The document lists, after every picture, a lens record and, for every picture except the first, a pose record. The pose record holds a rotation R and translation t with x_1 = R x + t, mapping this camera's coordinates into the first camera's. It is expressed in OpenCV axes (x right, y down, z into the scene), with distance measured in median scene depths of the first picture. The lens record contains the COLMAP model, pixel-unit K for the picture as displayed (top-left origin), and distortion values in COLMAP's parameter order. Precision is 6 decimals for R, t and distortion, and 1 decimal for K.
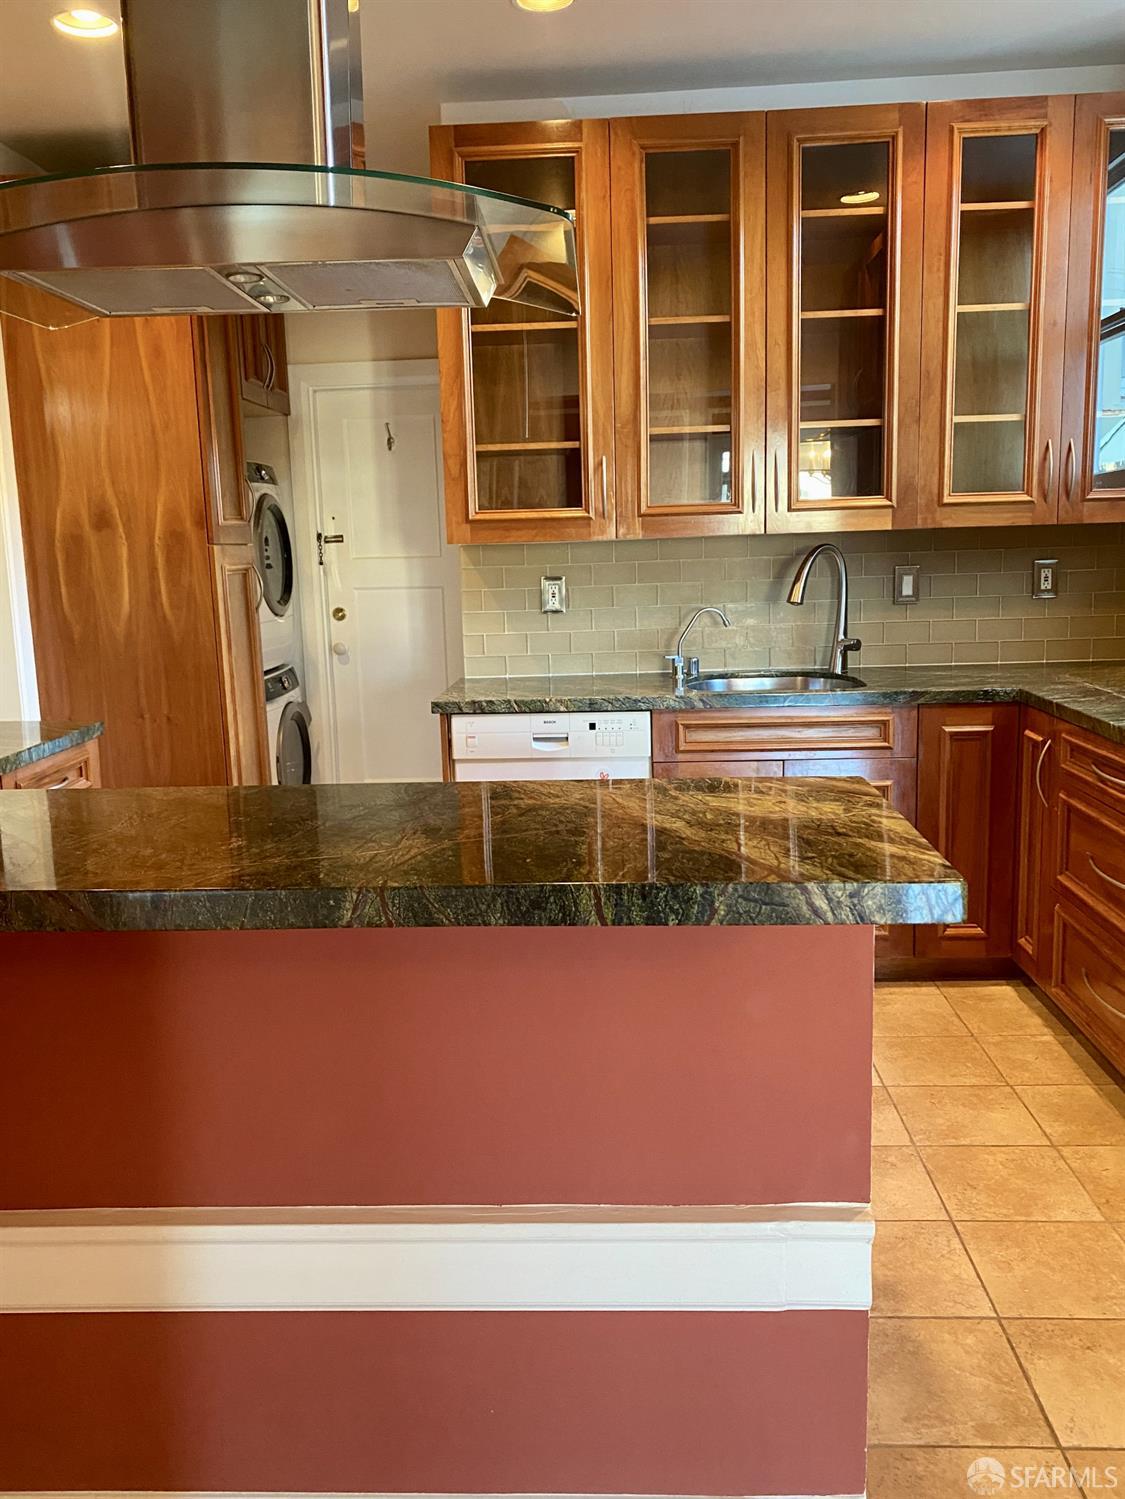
lens RADIAL K [[1144.8, 0, 562.5], [0, 1144.8, 749.5], [0, 0, 1]] dist [0.001088, -0.003077]
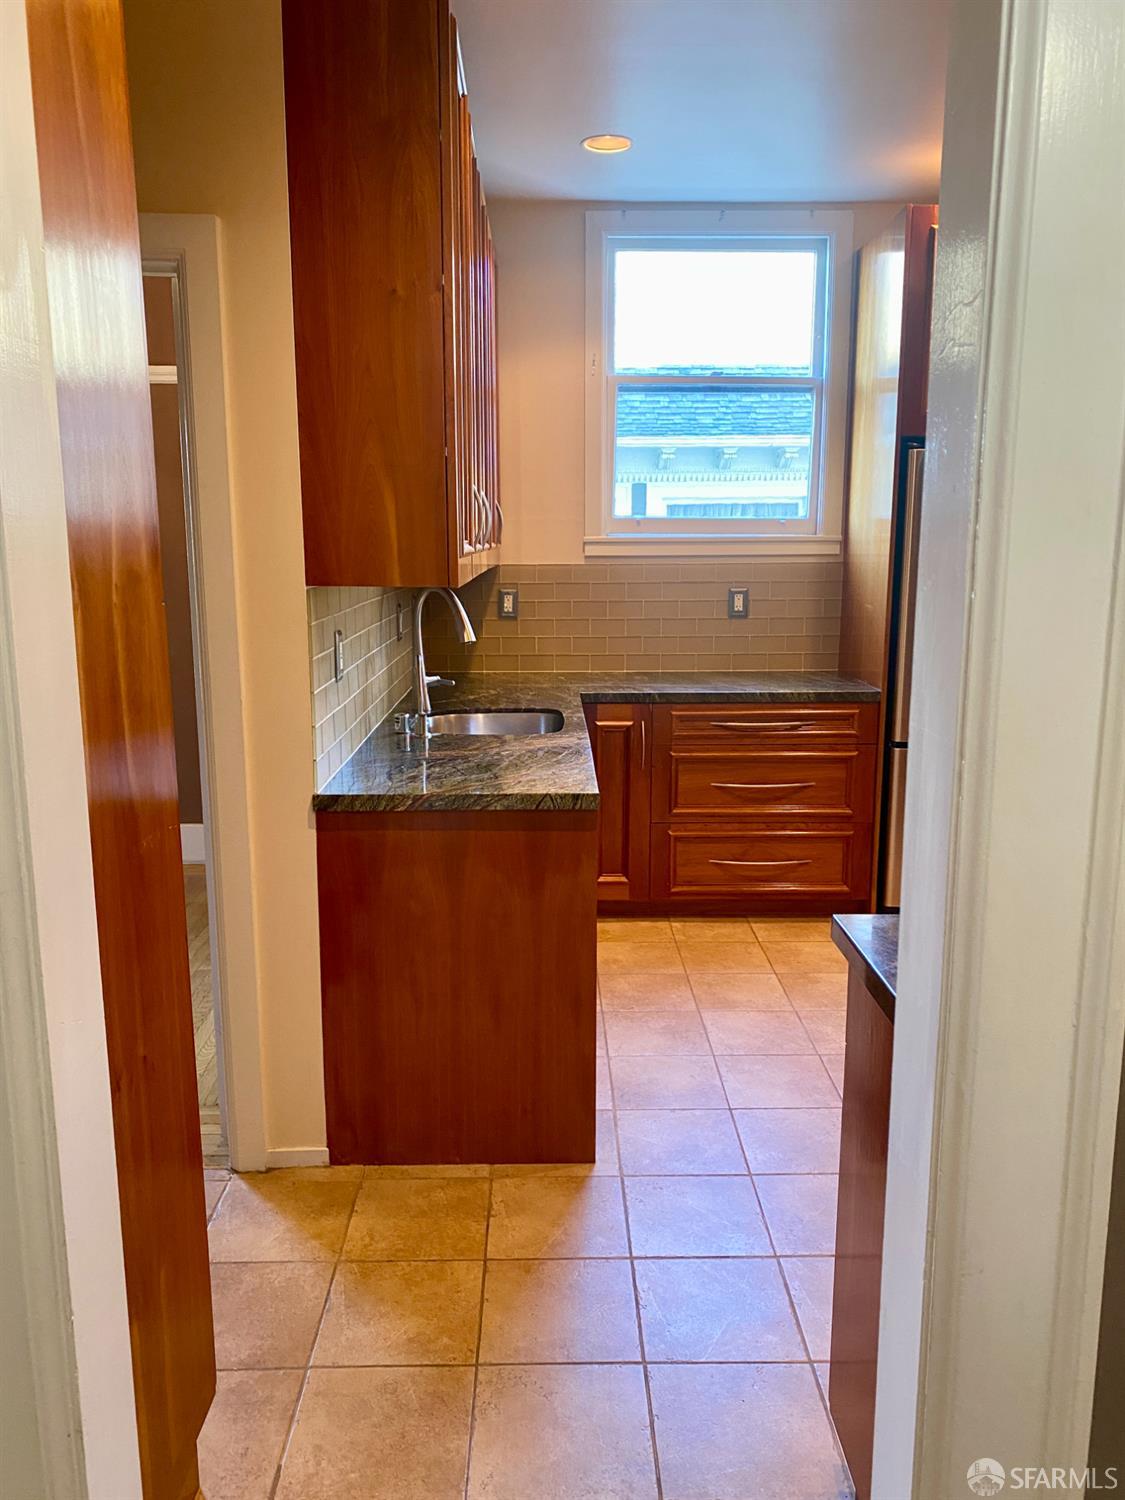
lens RADIAL K [[1145.6, 0, 562.5], [0, 1145.6, 750.0], [0, 0, 1]] dist [0.001088, -0.003077]
pose [[-0.050642, -0.158454, 0.986067, -0.909343], [0.176911, 0.970297, 0.165006, -0.208109], [-0.982923, 0.182802, -0.021106, 1.123547]]
